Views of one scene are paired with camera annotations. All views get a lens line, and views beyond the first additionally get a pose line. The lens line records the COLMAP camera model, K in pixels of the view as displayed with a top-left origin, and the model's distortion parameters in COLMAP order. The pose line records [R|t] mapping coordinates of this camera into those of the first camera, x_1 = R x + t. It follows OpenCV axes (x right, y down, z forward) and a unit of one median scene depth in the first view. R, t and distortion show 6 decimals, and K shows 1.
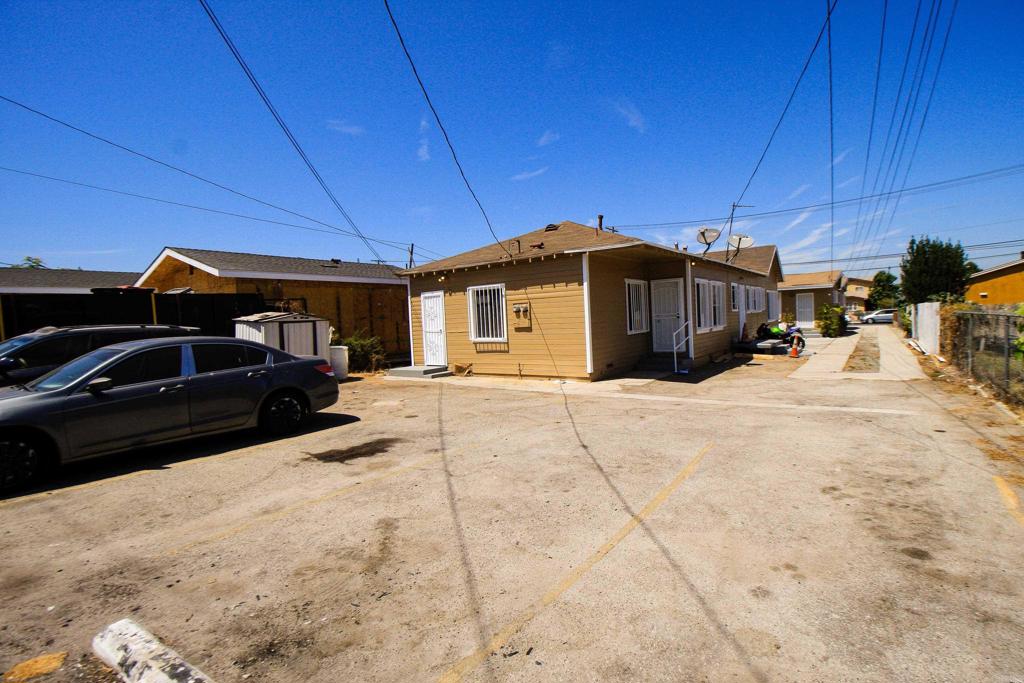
lens RADIAL K [[480.2, 0, 491.3], [0, 480.2, 332.5], [0, 0, 1]] dist [-0.017566, -0.003798]
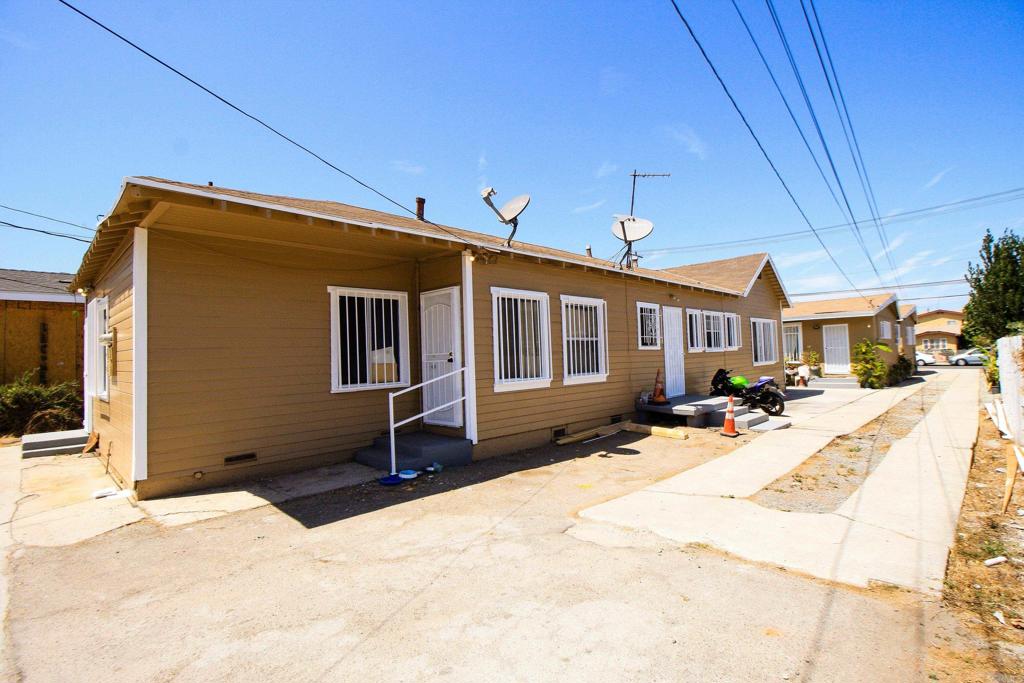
lens RADIAL K [[480.2, 0, 485.9], [0, 480.2, 343.4], [0, 0, 1]] dist [-0.017566, -0.003798]
pose [[0.990594, 0.010034, -0.136462, 0.385010], [-0.016521, 0.998782, -0.046488, -0.020361], [0.135830, 0.048305, 0.989554, 0.368479]]
